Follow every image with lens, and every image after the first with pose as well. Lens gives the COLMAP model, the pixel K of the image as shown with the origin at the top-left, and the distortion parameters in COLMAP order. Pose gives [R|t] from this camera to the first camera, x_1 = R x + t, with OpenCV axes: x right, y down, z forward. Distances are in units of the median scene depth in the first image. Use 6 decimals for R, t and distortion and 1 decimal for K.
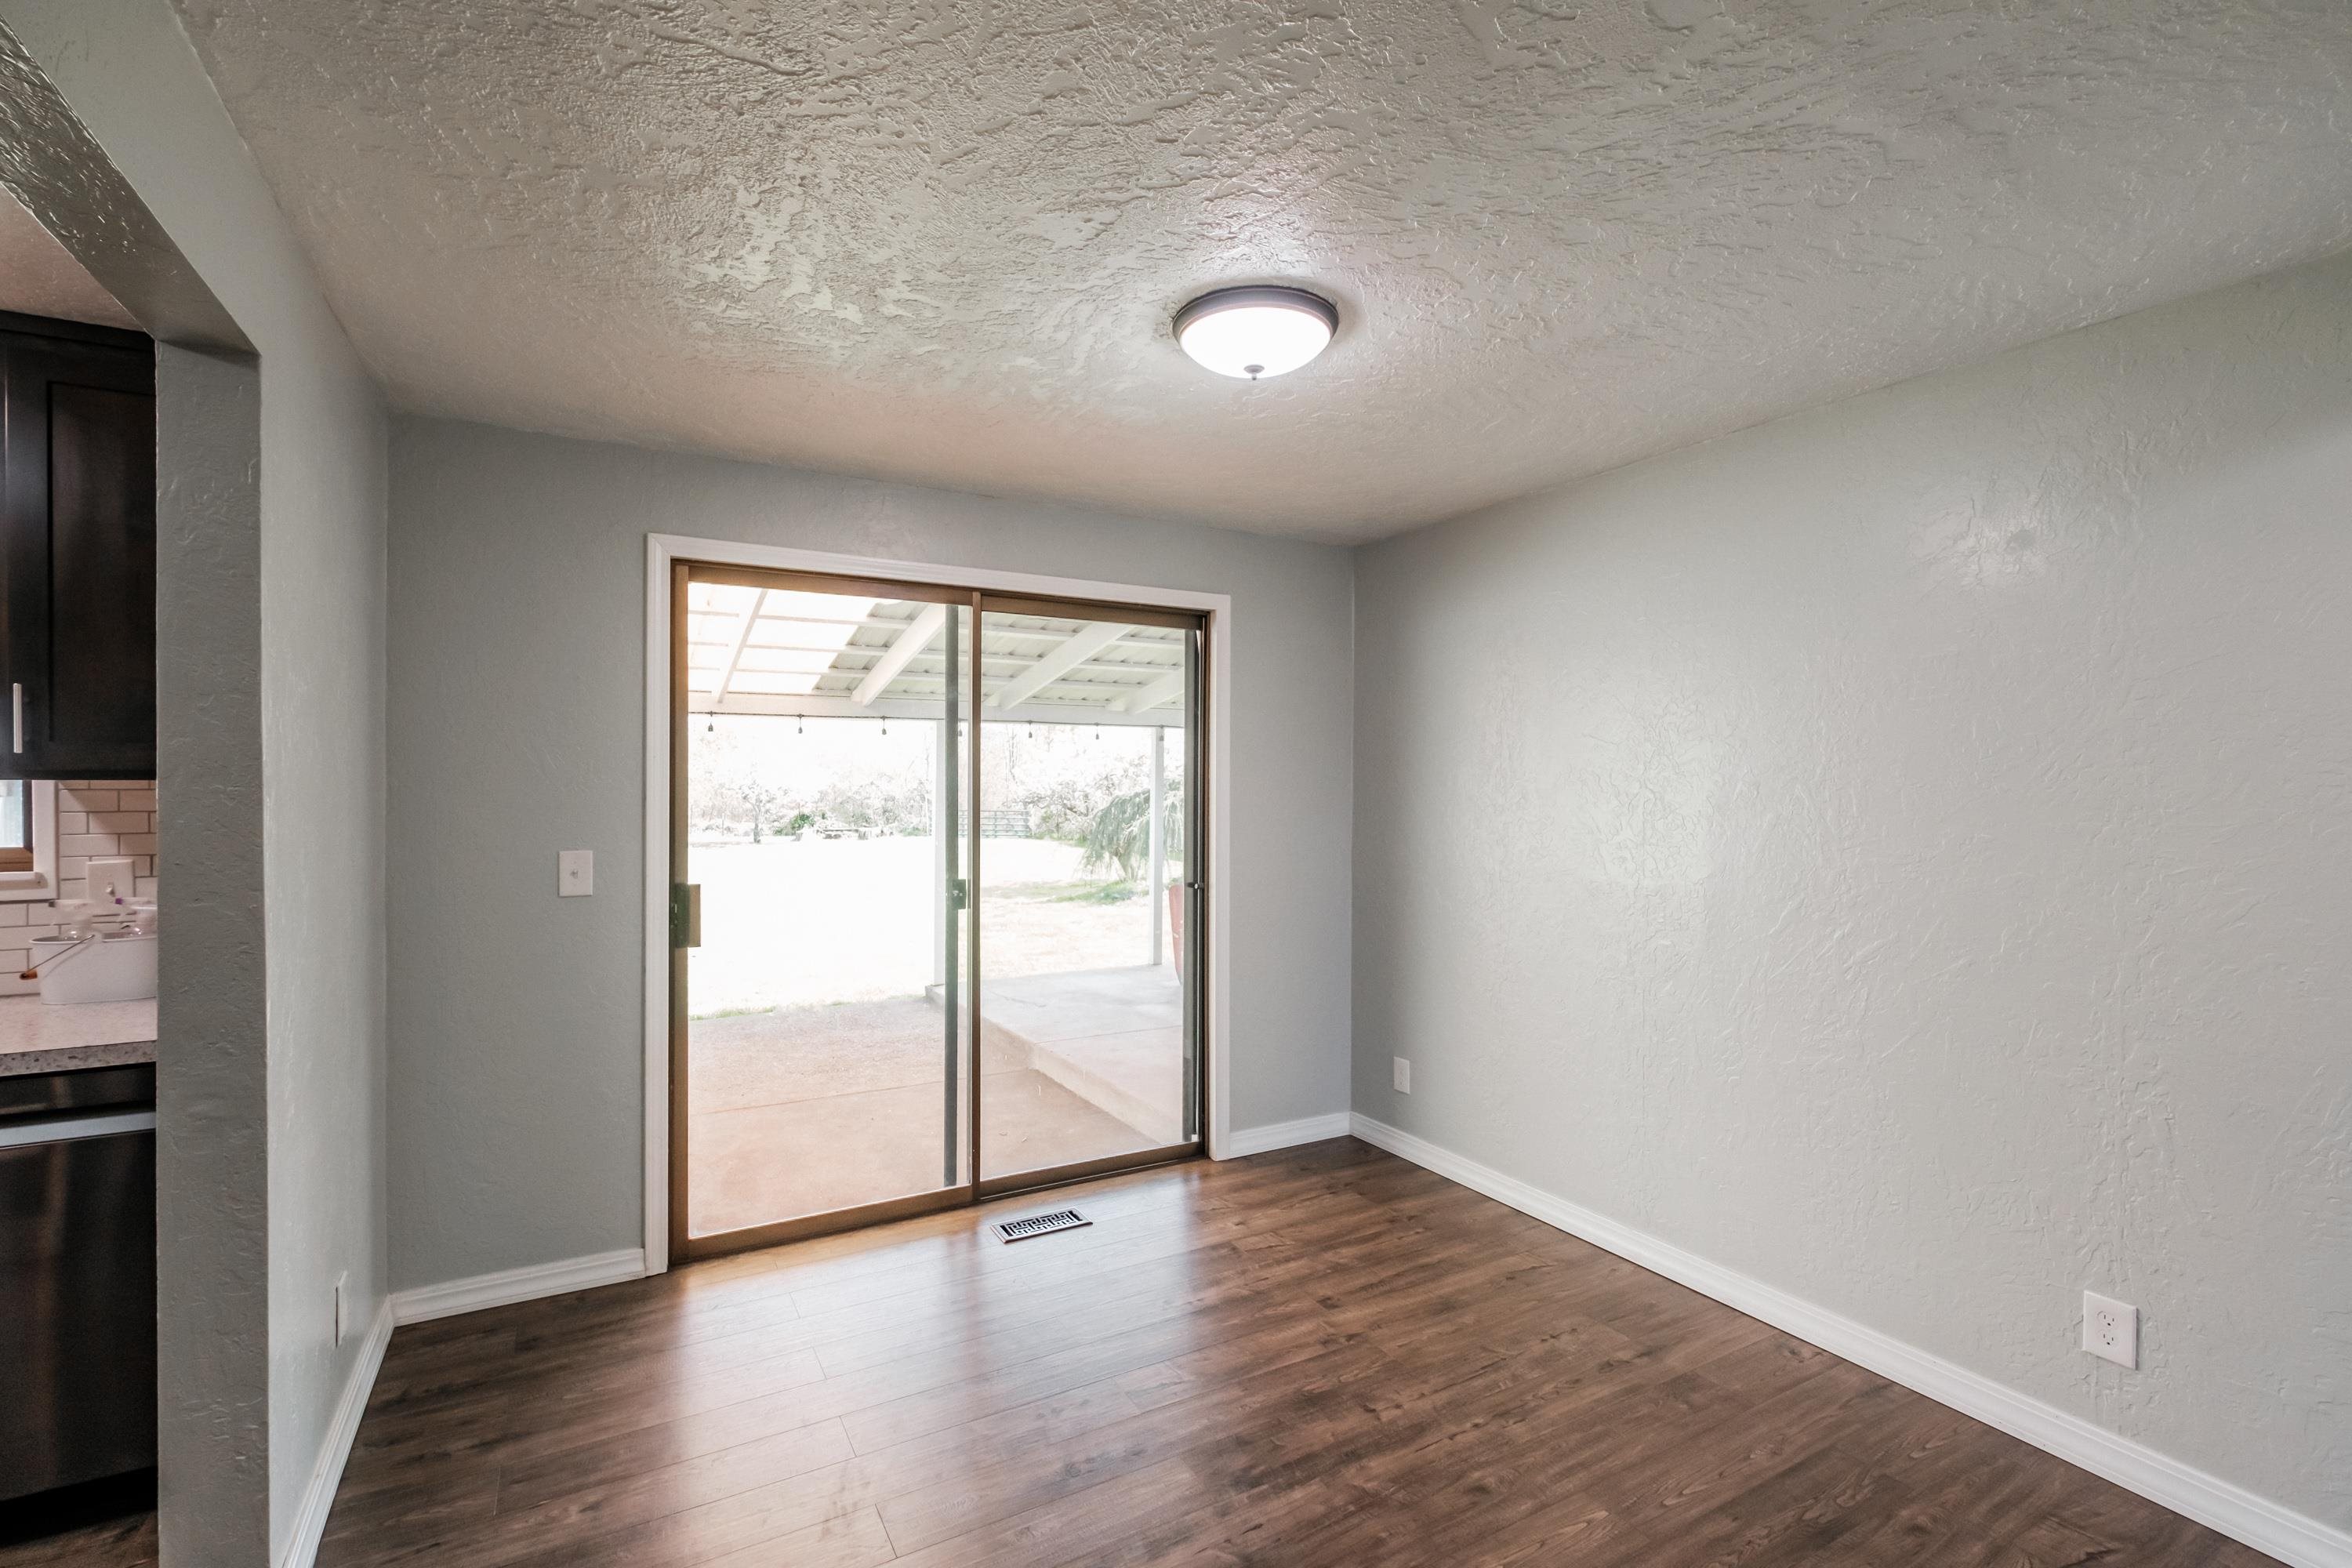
lens RADIAL K [[1021.1, 0, 1176.0], [0, 1021.1, 784.0], [0, 0, 1]] dist [-0.000230, -0.000024]
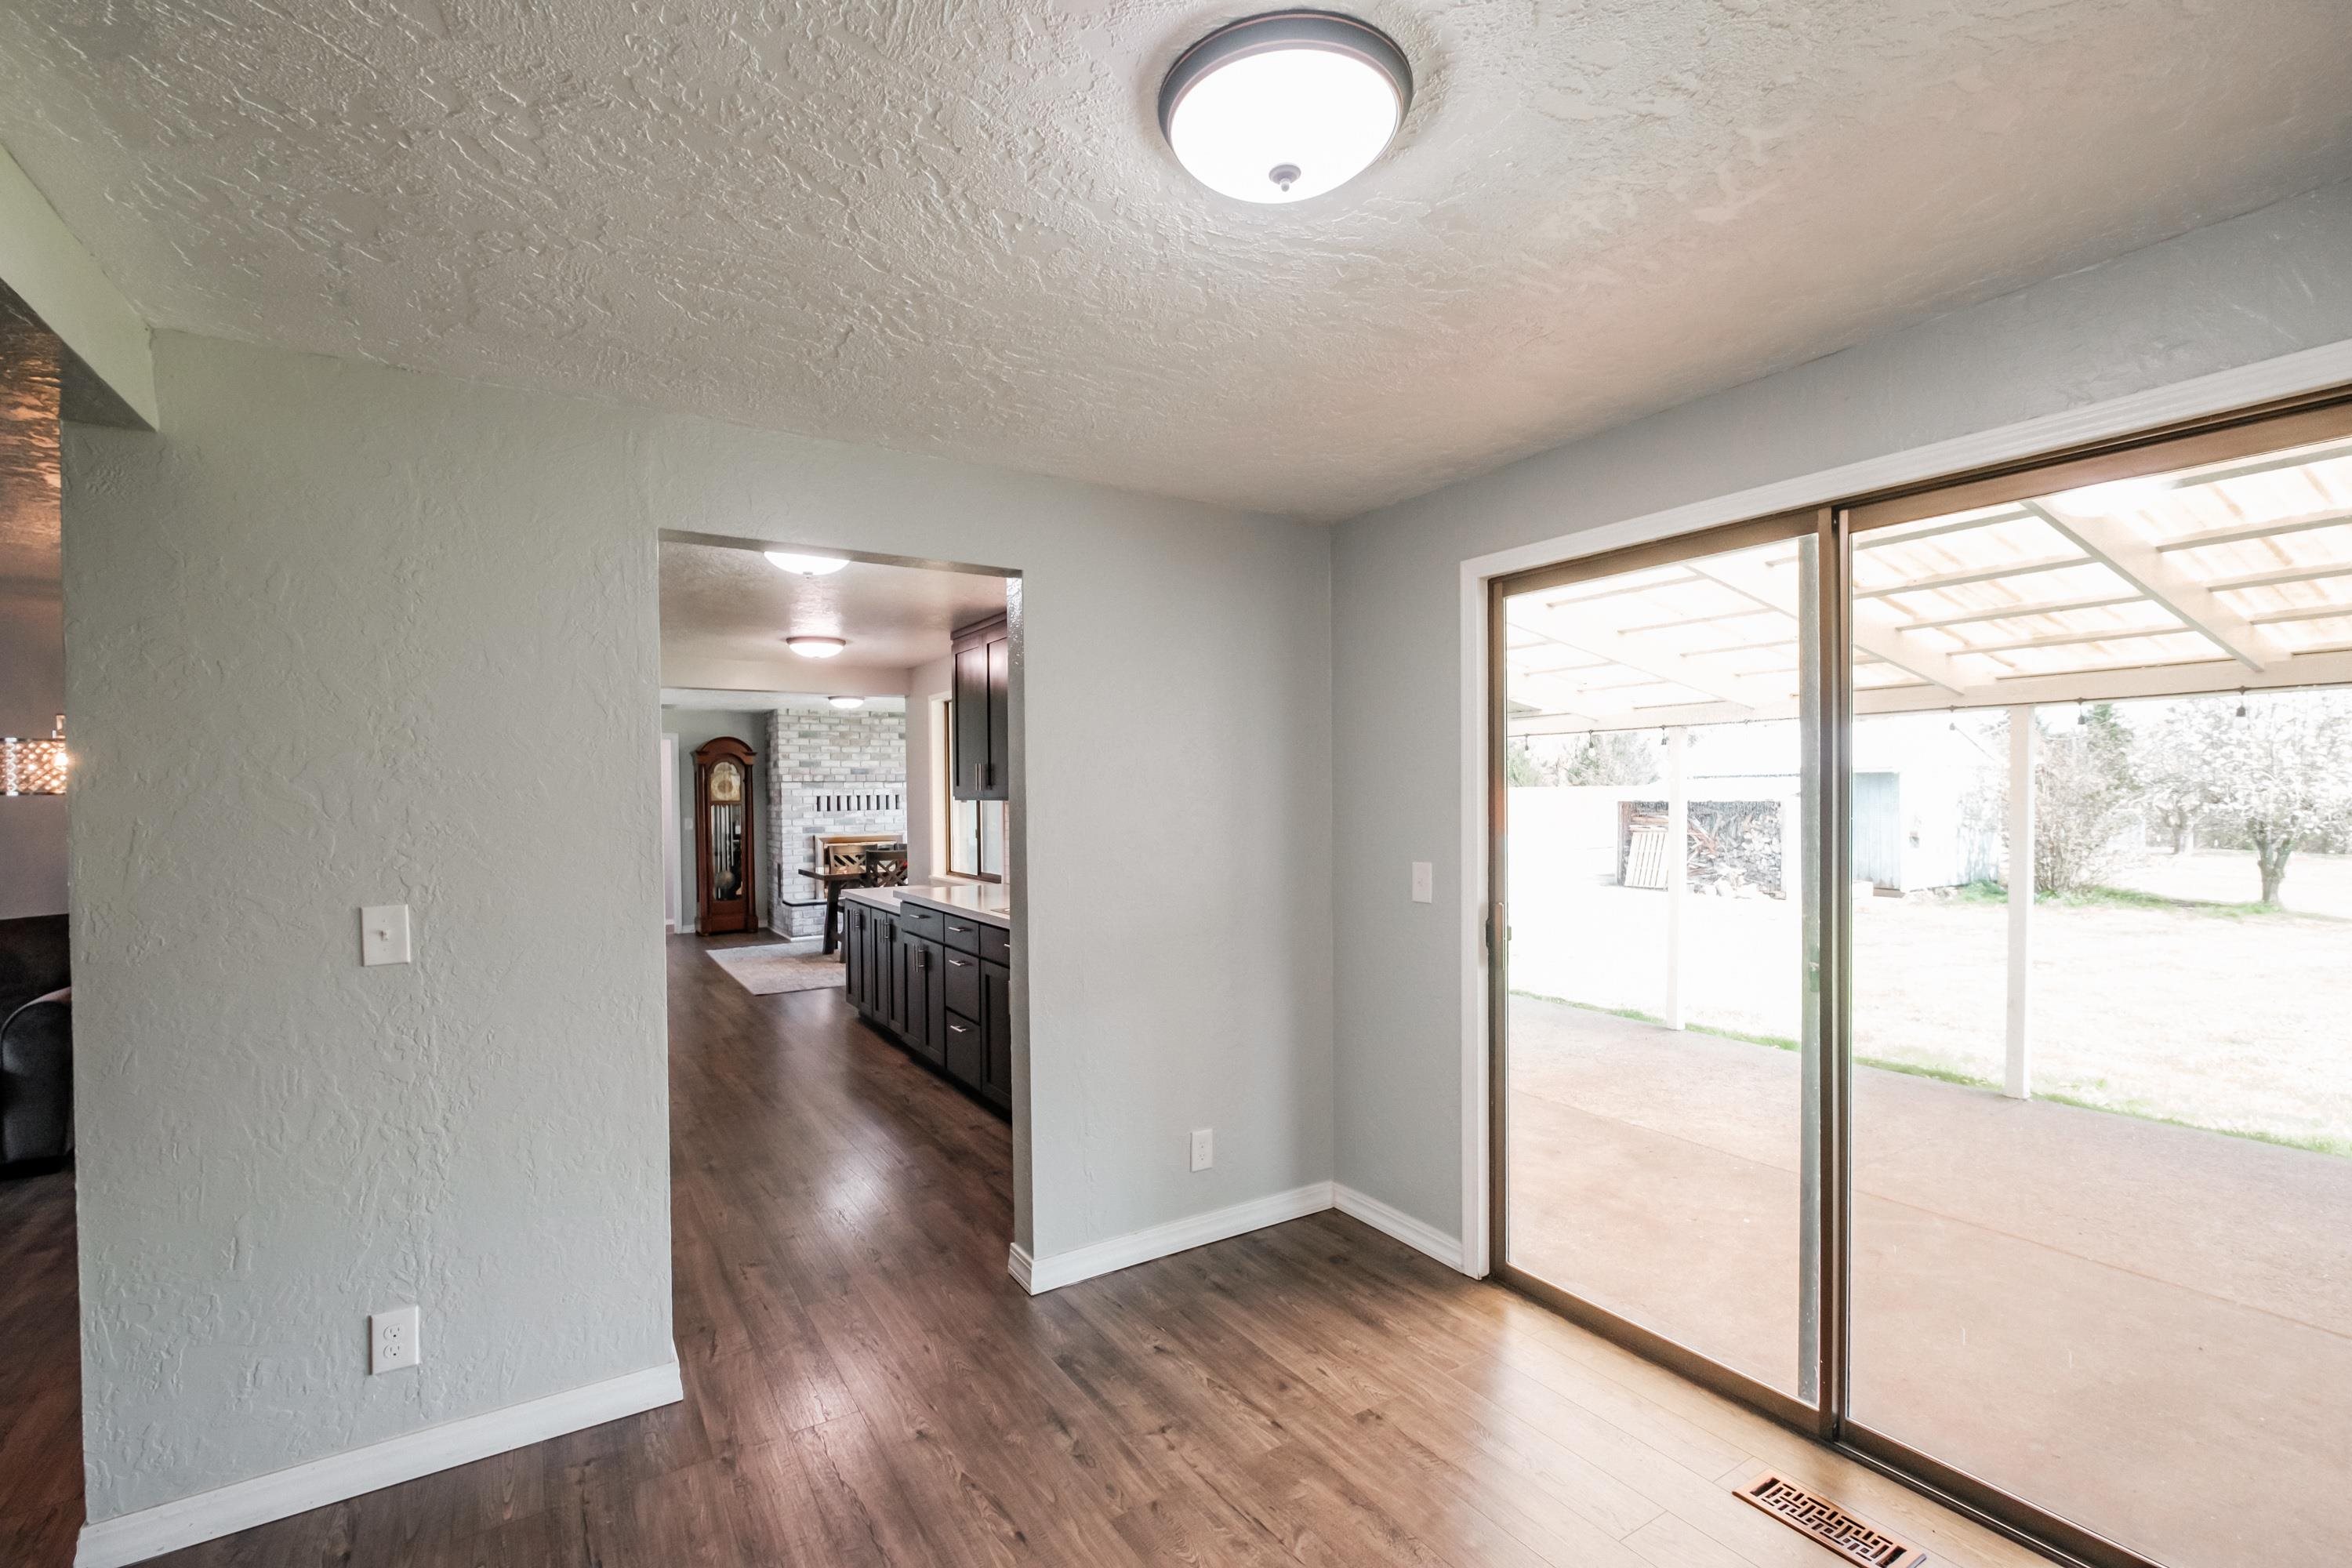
lens RADIAL K [[1042.0, 0, 1174.3], [0, 1042.0, 799.3], [0, 0, 1]] dist [-0.000379, -0.000052]
pose [[0.042798, 0.001141, -0.999083, 0.537518], [0.006452, 0.999978, 0.001418, -0.007410], [0.999063, -0.006507, 0.042789, 0.662193]]
